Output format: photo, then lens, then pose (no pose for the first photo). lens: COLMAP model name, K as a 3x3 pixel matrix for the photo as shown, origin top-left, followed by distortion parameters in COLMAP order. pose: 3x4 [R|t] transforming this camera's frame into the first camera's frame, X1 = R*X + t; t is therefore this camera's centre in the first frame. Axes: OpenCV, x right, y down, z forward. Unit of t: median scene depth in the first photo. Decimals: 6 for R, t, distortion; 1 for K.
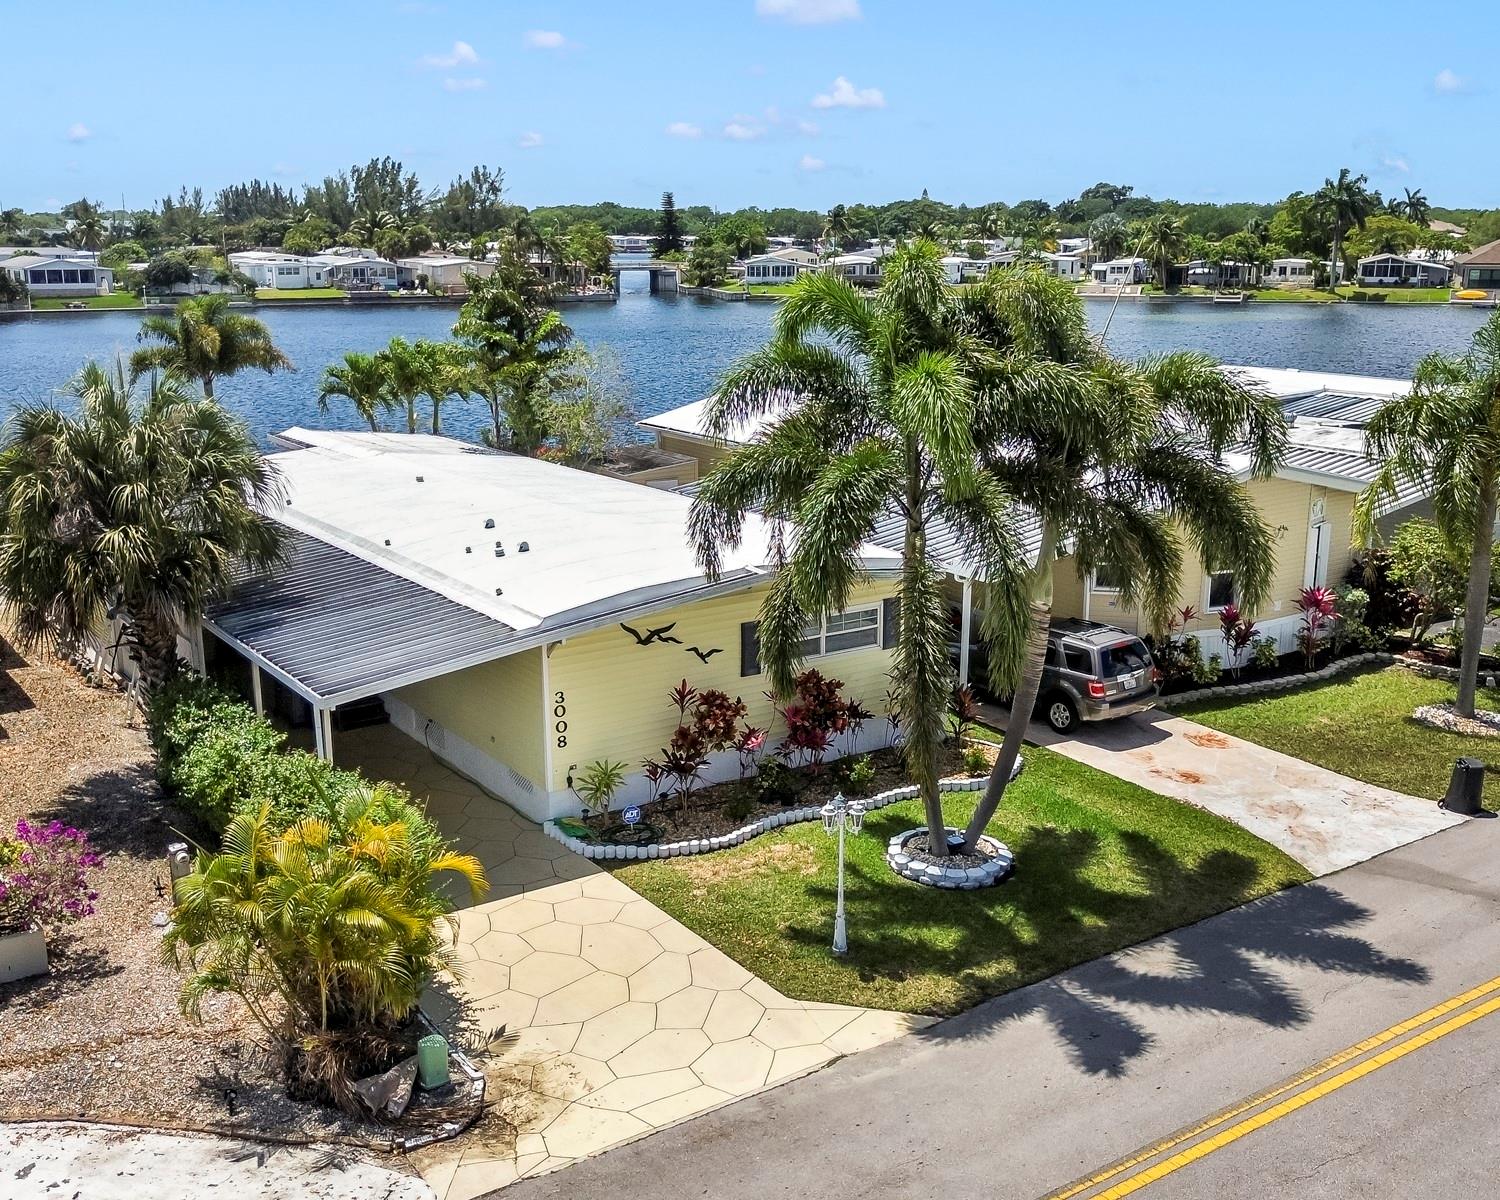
lens RADIAL K [[1536.2, 0, 750.0], [0, 1536.2, 600.0], [0, 0, 1]] dist [0.116125, -0.255164]
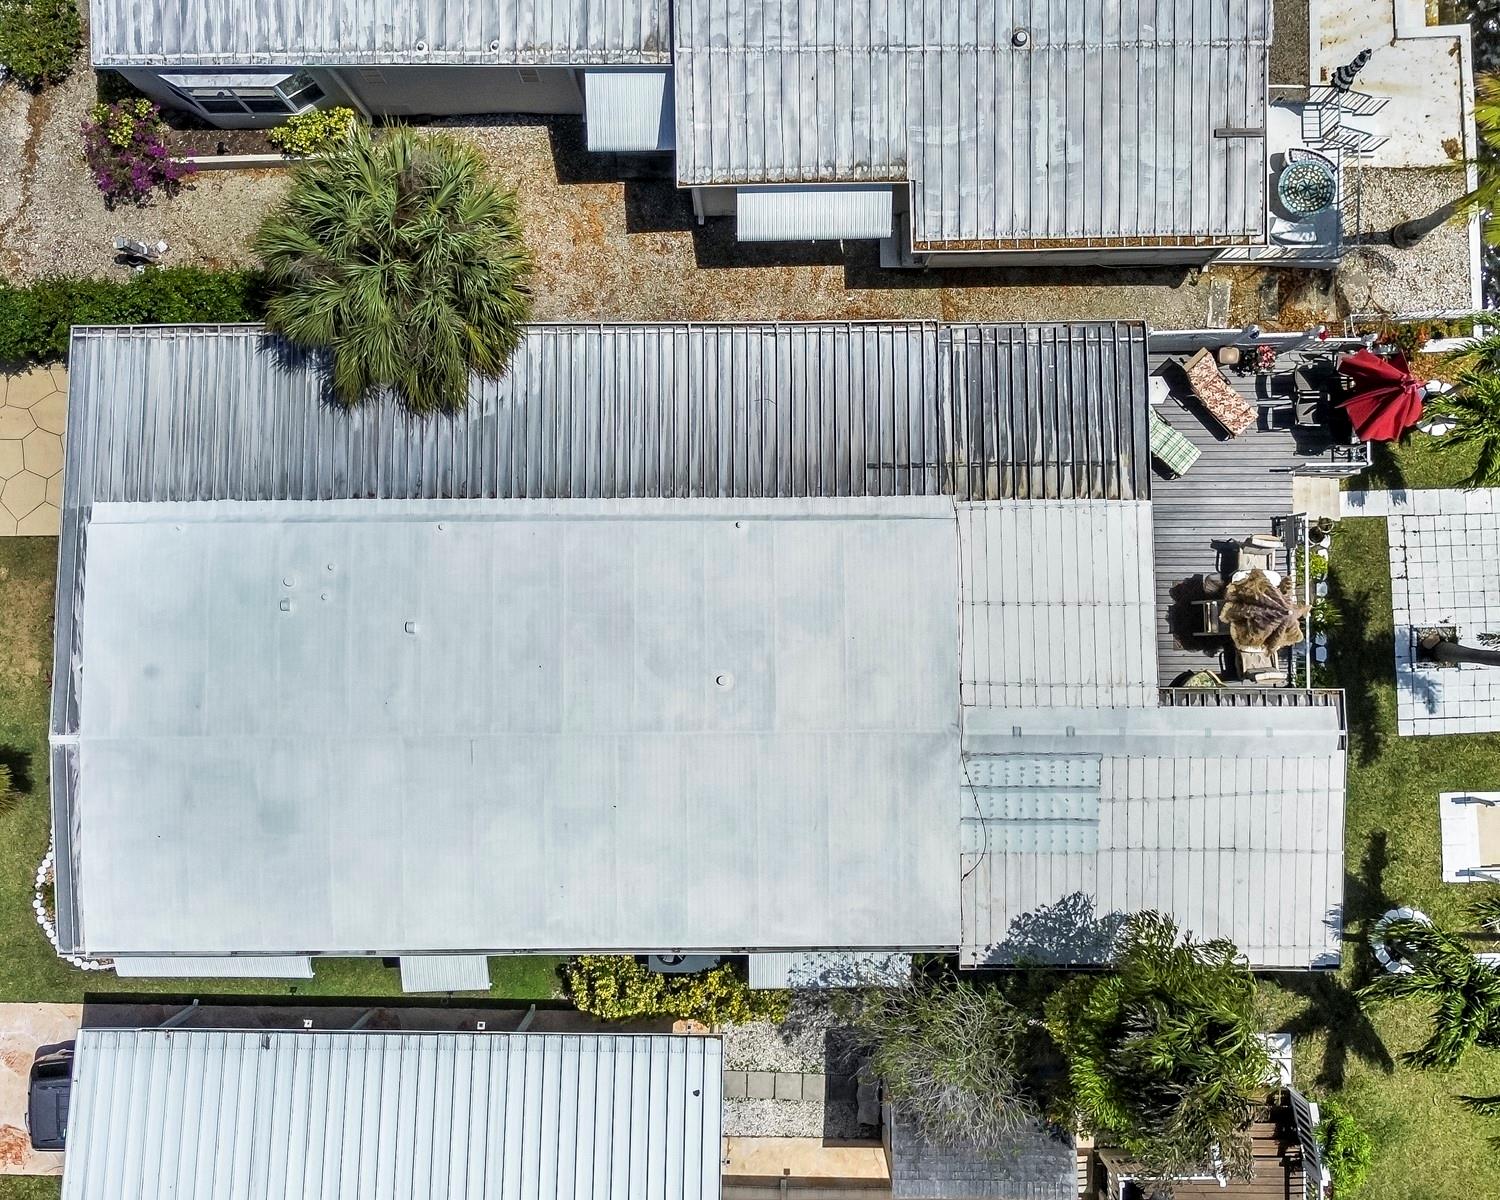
lens RADIAL K [[1536.2, 0, 750.0], [0, 1536.2, 600.0], [0, 0, 1]] dist [0.116125, -0.255164]
pose [[-0.568727, 0.822359, -0.016568, -0.220220], [-0.163545, -0.093318, 0.982112, -0.777284], [0.806103, 0.561264, 0.187565, 0.765579]]
